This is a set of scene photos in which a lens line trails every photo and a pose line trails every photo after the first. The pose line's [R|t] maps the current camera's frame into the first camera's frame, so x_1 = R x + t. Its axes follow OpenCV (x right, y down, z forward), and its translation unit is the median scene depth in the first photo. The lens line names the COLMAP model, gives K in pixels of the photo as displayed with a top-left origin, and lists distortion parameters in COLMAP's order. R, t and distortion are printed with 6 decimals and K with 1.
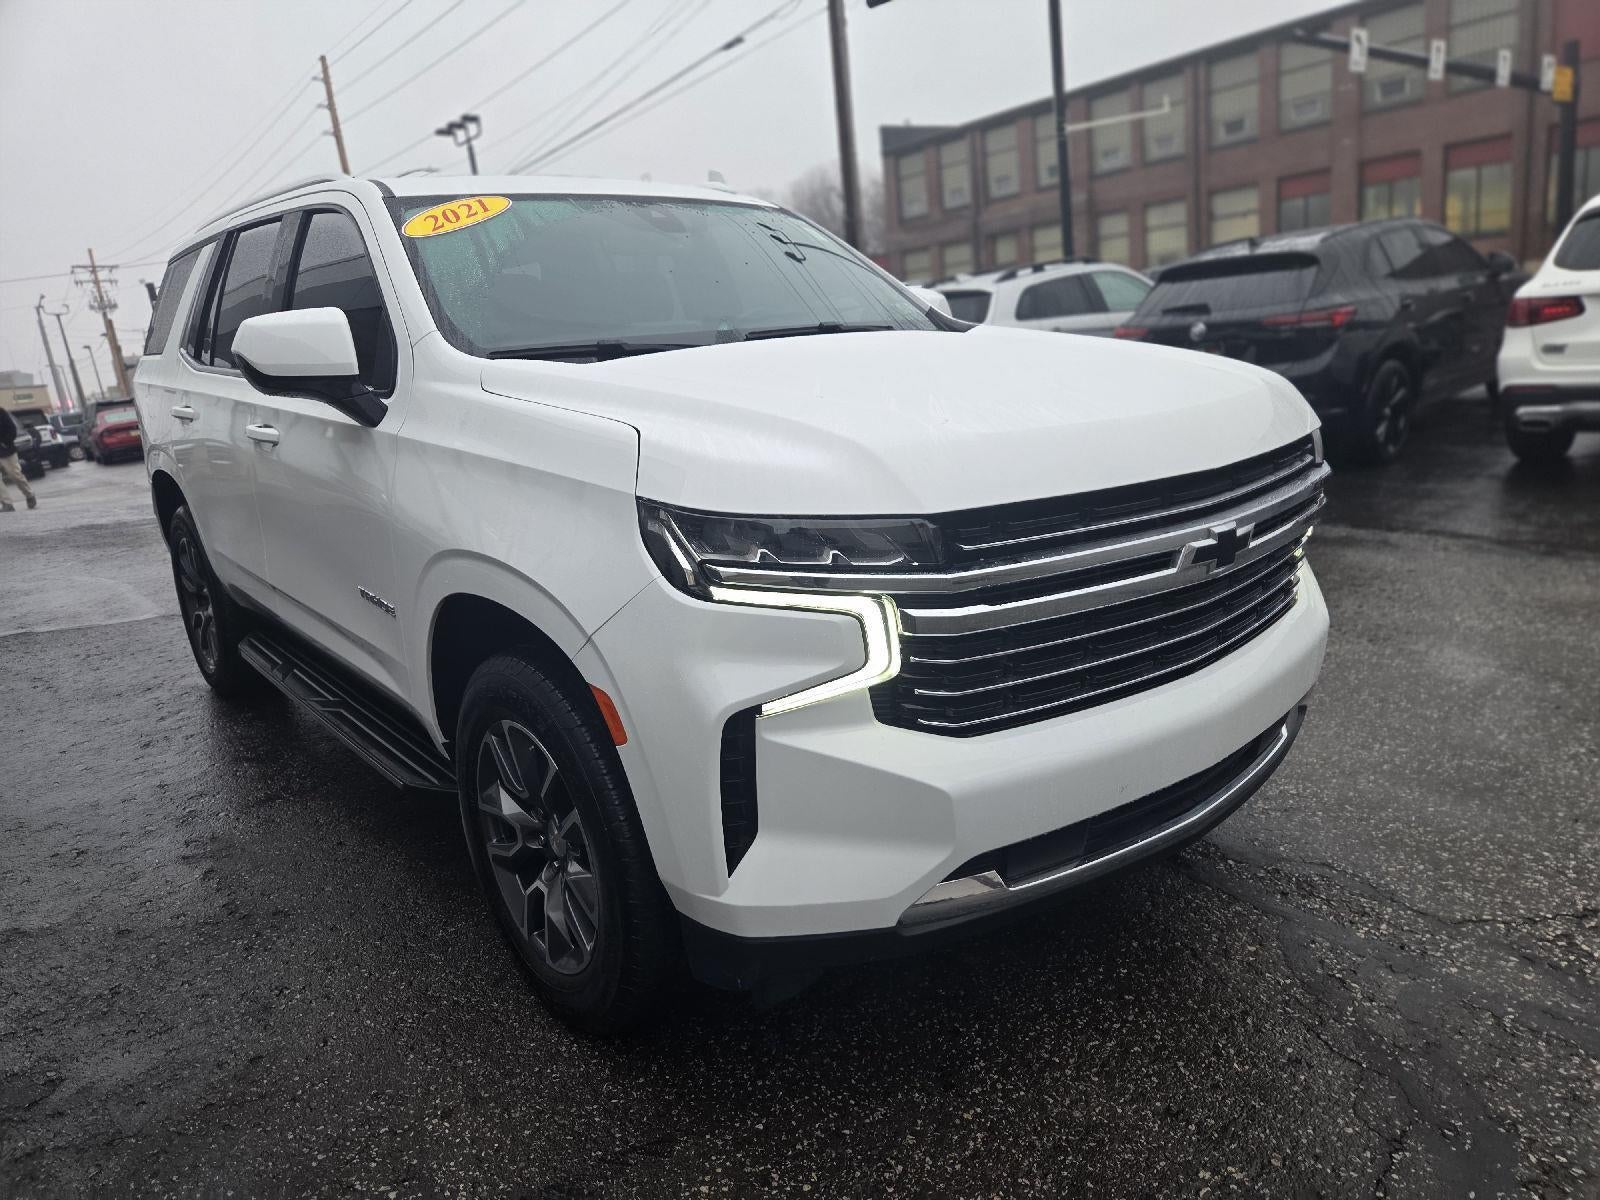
lens RADIAL K [[1079.4, 0, 795.4], [0, 1079.4, 604.1], [0, 0, 1]] dist [0.065300, -0.054736]
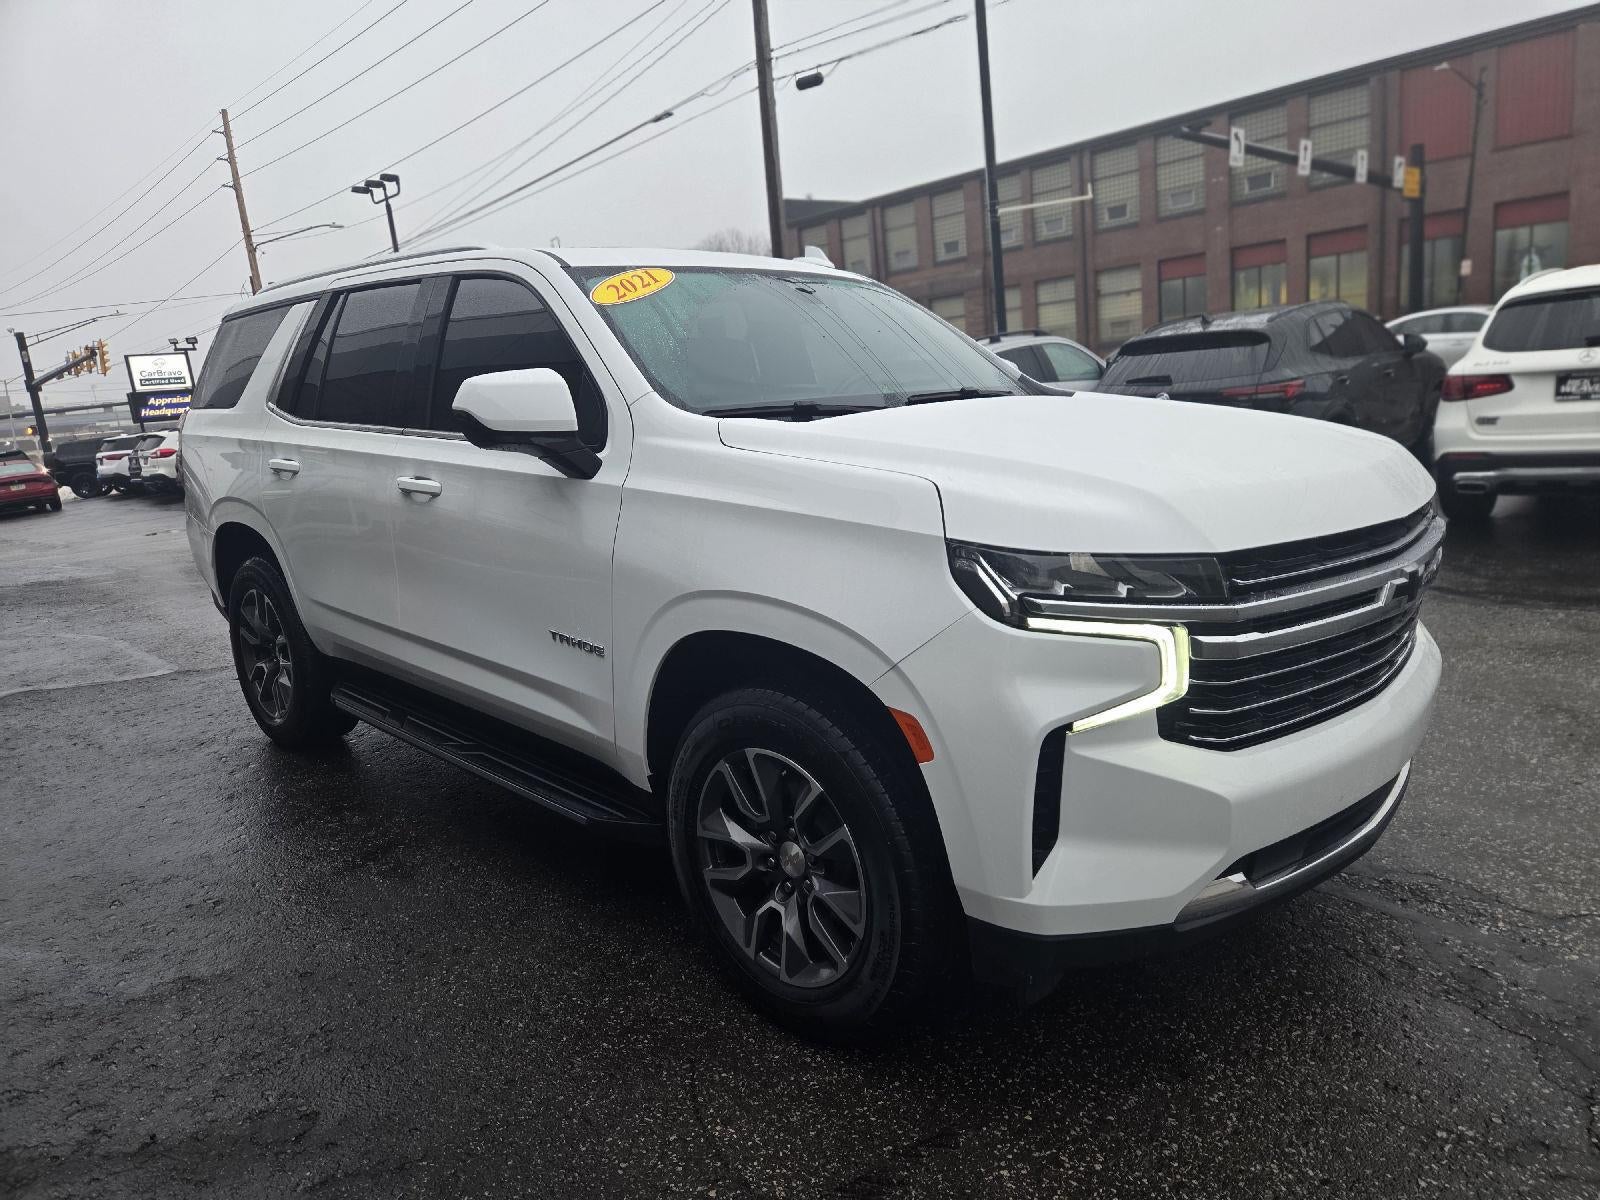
lens RADIAL K [[1079.4, 0, 797.9], [0, 1079.4, 599.9], [0, 0, 1]] dist [0.065300, -0.054736]
pose [[0.995069, -0.003139, 0.099131, -0.279768], [0.008924, 0.998279, -0.057966, 0.019037], [-0.098778, 0.058565, 0.993385, -0.067693]]
